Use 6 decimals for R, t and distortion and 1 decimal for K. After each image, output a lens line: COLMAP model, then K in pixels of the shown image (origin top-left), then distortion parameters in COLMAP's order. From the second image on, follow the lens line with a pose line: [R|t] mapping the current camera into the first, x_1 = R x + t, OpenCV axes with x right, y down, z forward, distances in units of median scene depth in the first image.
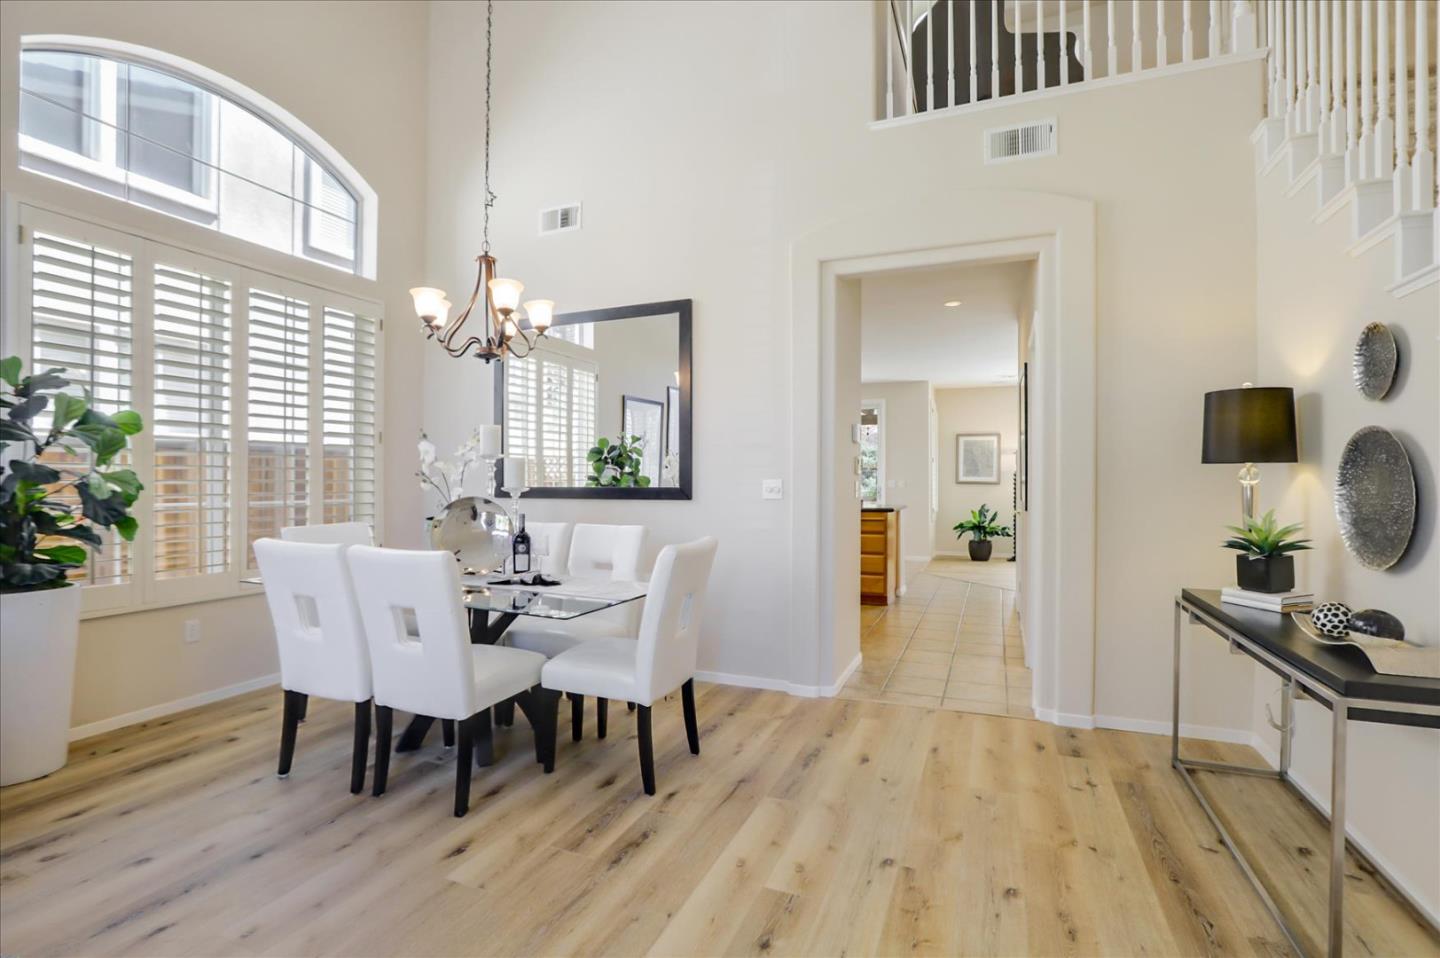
lens RADIAL K [[666.4, 0, 742.8], [0, 666.4, 481.0], [0, 0, 1]] dist [-0.045636, 0.013899]
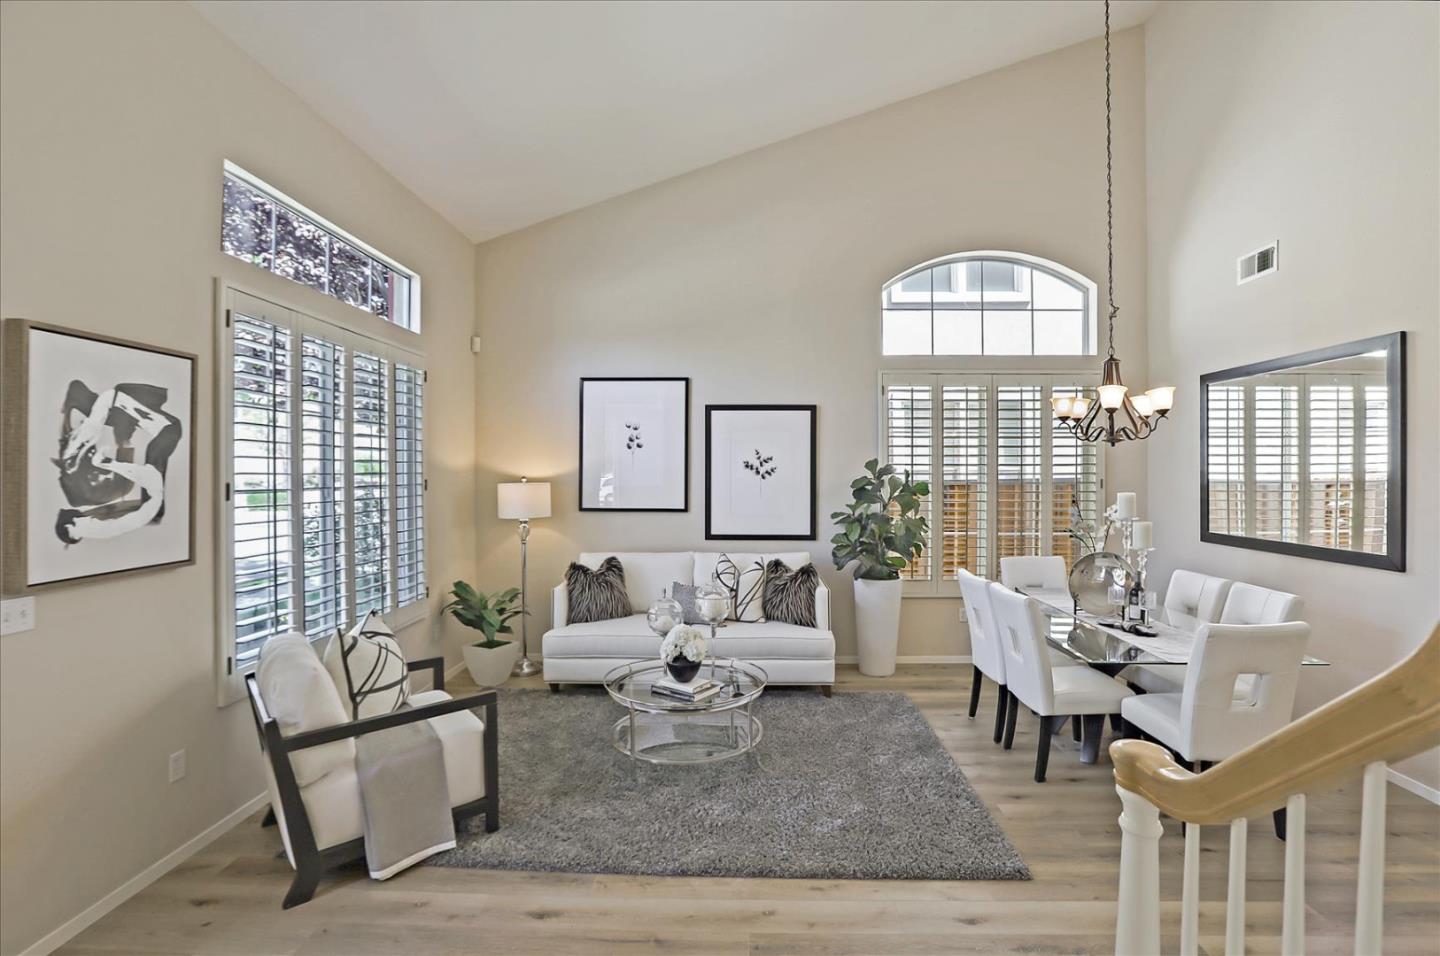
lens RADIAL K [[692.6, 0, 728.3], [0, 692.6, 477.6], [0, 0, 1]] dist [-0.034868, 0.014057]
pose [[0.337160, 0.011079, -0.941382, 0.671619], [0.003422, 0.999910, 0.012993, -0.159836], [0.941441, -0.007602, 0.337092, -0.127095]]
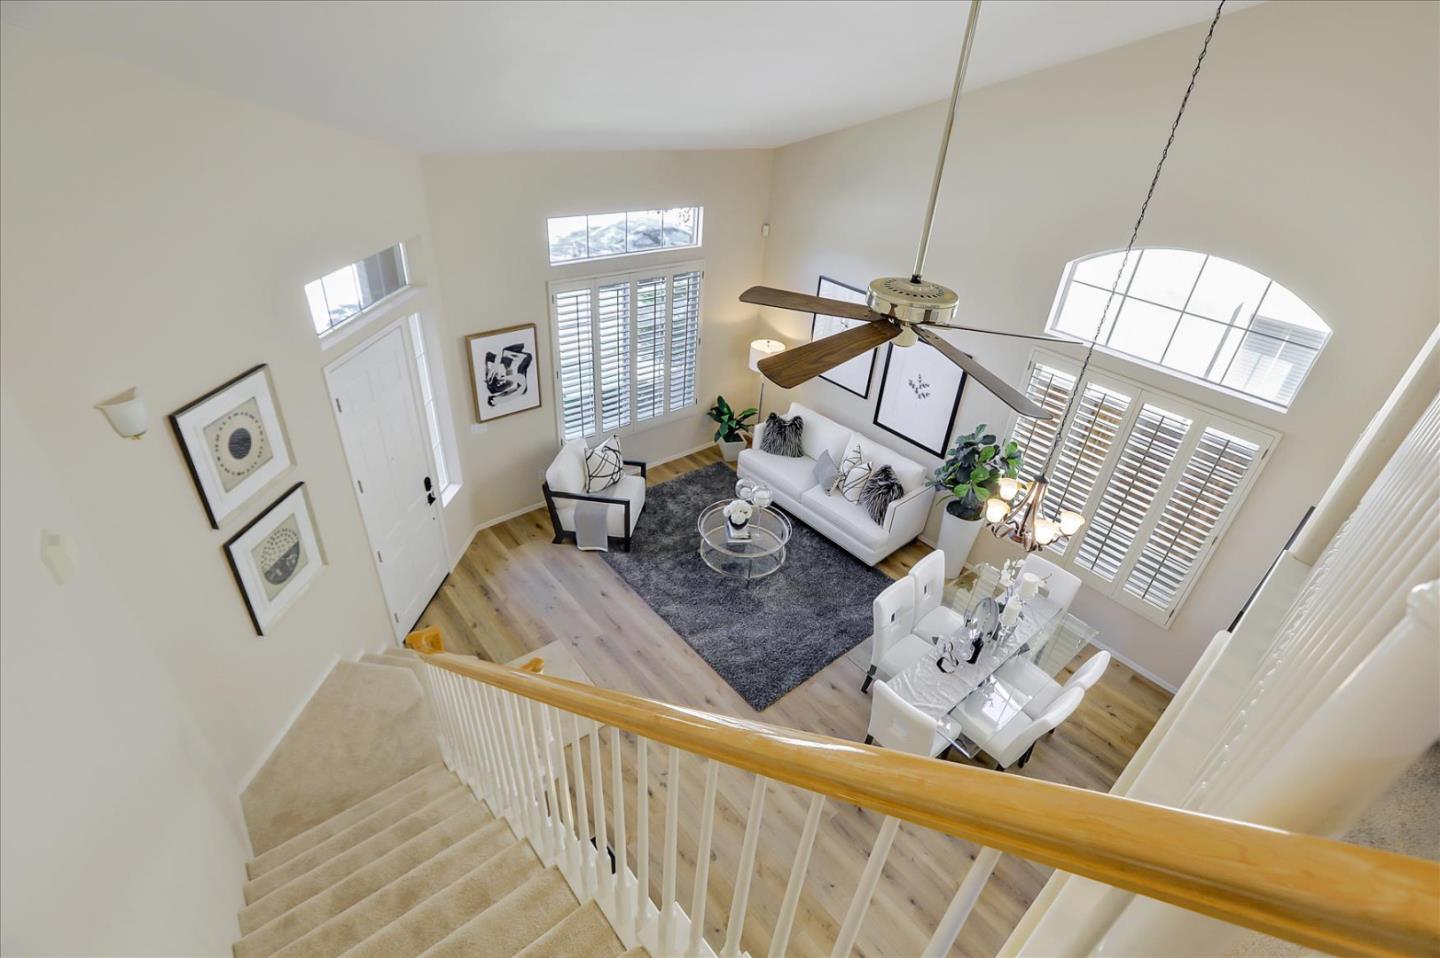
lens RADIAL K [[666.4, 0, 697.2], [0, 666.4, 492.5], [0, 0, 1]] dist [-0.045636, 0.013899]
pose [[-0.491497, 0.463790, -0.737109, 1.132808], [-0.046551, 0.831195, 0.554029, -1.215242], [0.869634, 0.306617, -0.386940, 1.085487]]
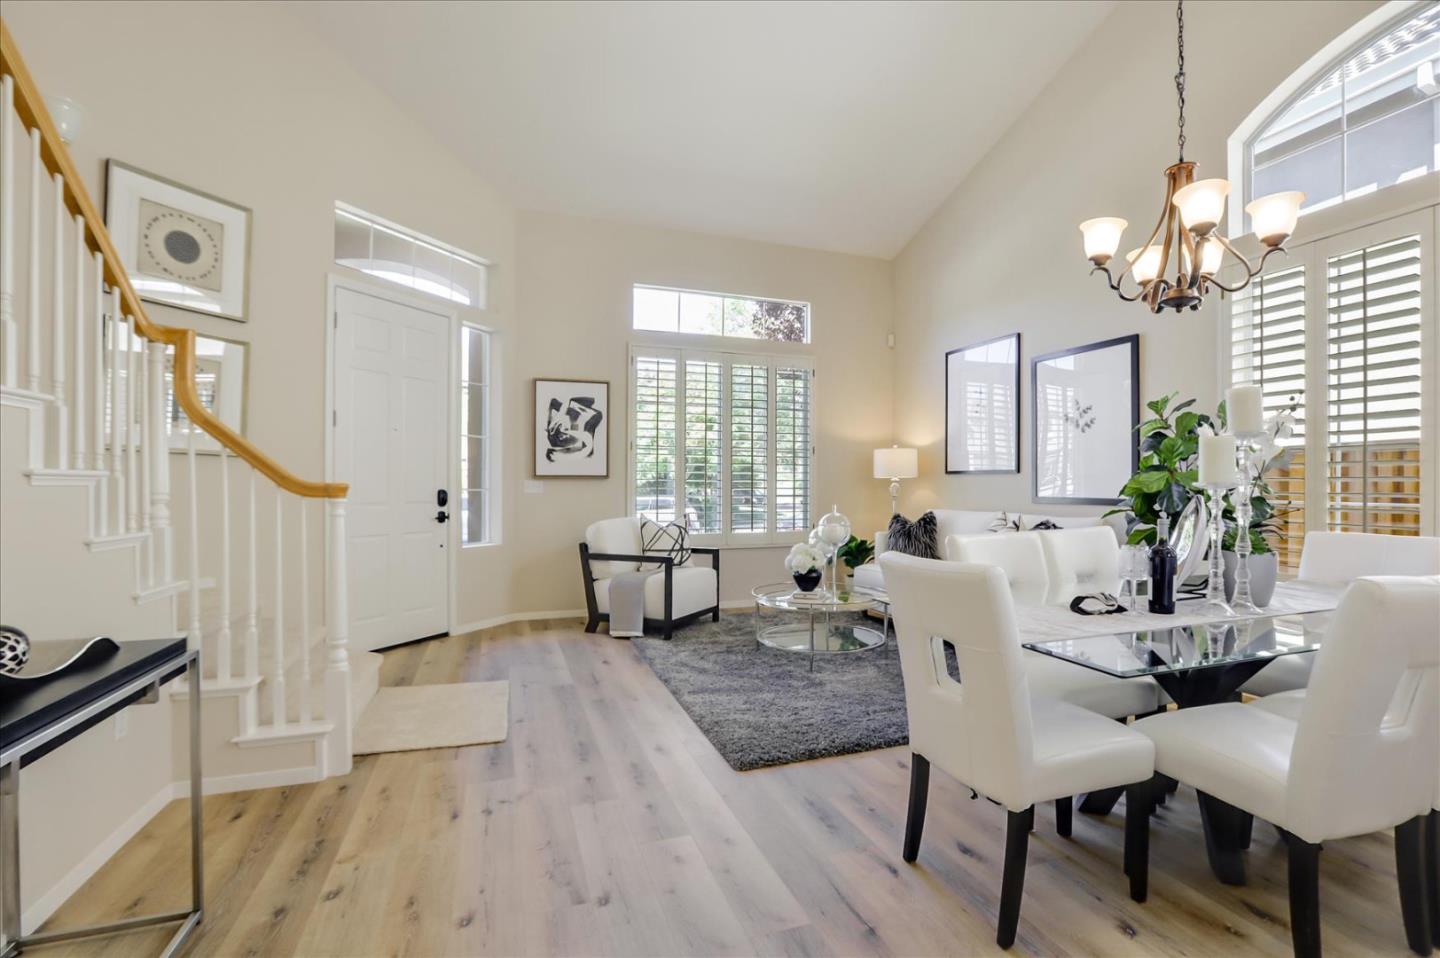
lens RADIAL K [[666.4, 0, 708.7], [0, 666.4, 489.9], [0, 0, 1]] dist [-0.045636, 0.013899]
pose [[-0.772294, 0.002518, -0.635261, 0.554610], [-0.001077, 0.999986, 0.005272, 0.021737], [0.635265, 0.004755, -0.772280, 1.462290]]
